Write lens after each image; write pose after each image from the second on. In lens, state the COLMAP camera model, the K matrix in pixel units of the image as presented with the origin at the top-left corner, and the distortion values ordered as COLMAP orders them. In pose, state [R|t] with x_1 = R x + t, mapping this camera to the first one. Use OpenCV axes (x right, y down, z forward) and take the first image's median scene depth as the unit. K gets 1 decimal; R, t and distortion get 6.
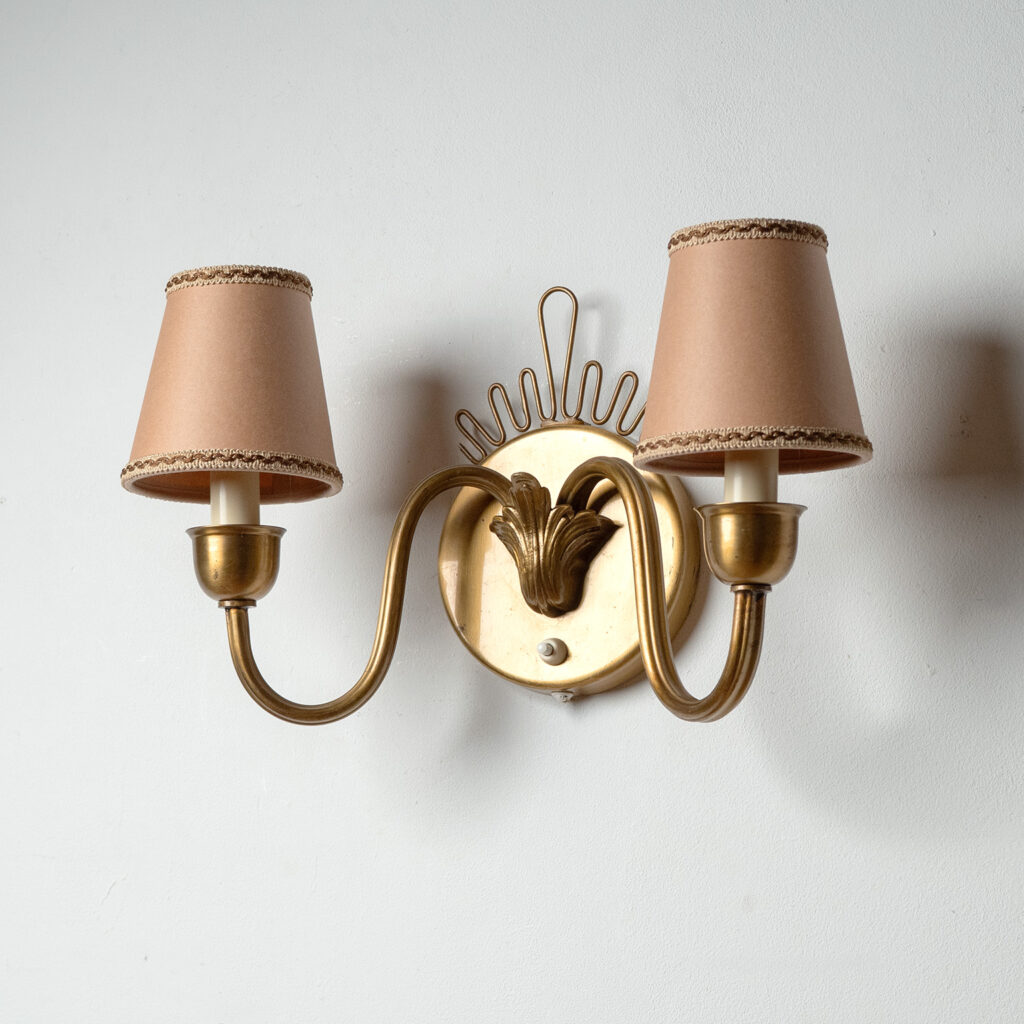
lens RADIAL K [[2581.5, 0, 556.3], [0, 2581.5, 529.9], [0, 0, 1]] dist [0.014484, 0.000000]
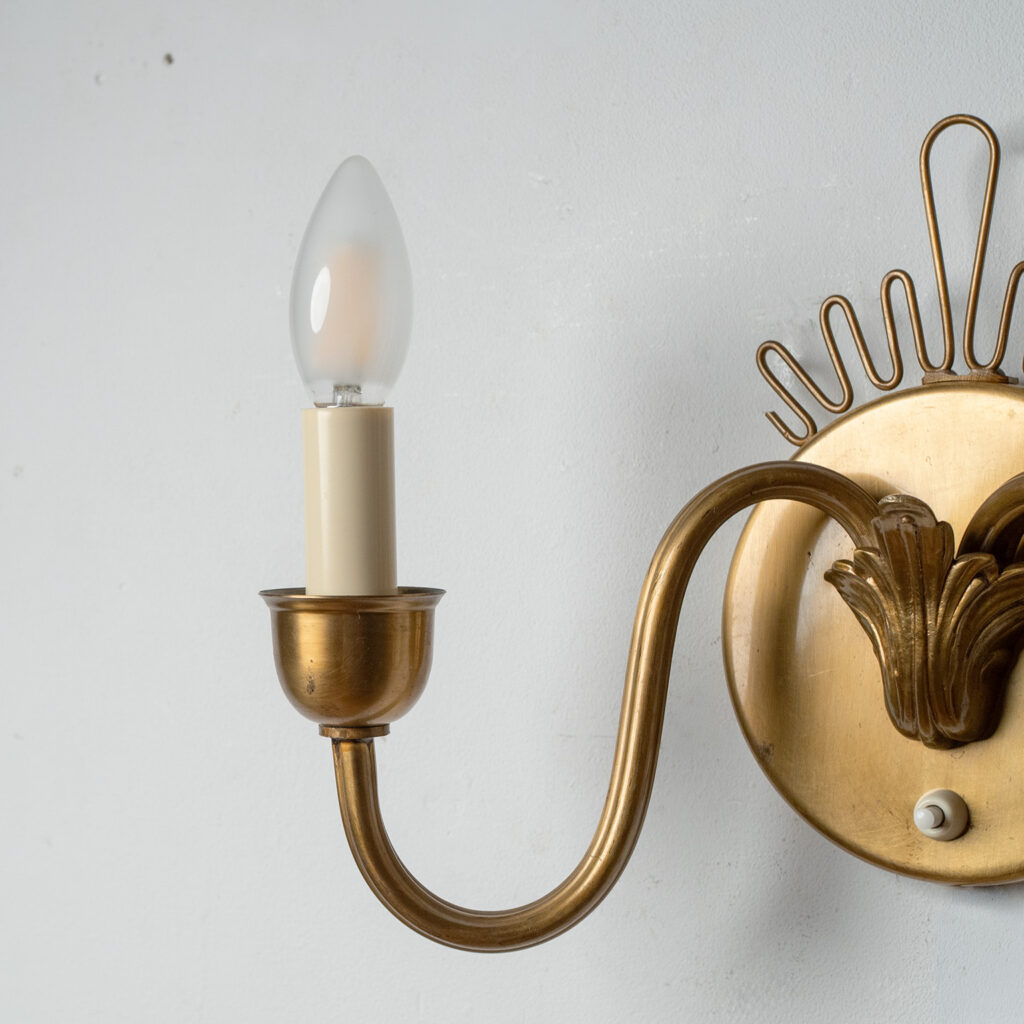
lens RADIAL K [[2581.5, 0, 444.6], [0, 2581.5, 499.4], [0, 0, 1]] dist [0.014484, 0.000000]
pose [[0.994695, 0.015007, -0.101771, -0.050941], [-0.002270, 0.992263, 0.124133, -0.084577], [0.102846, -0.123243, 0.987033, 0.478191]]
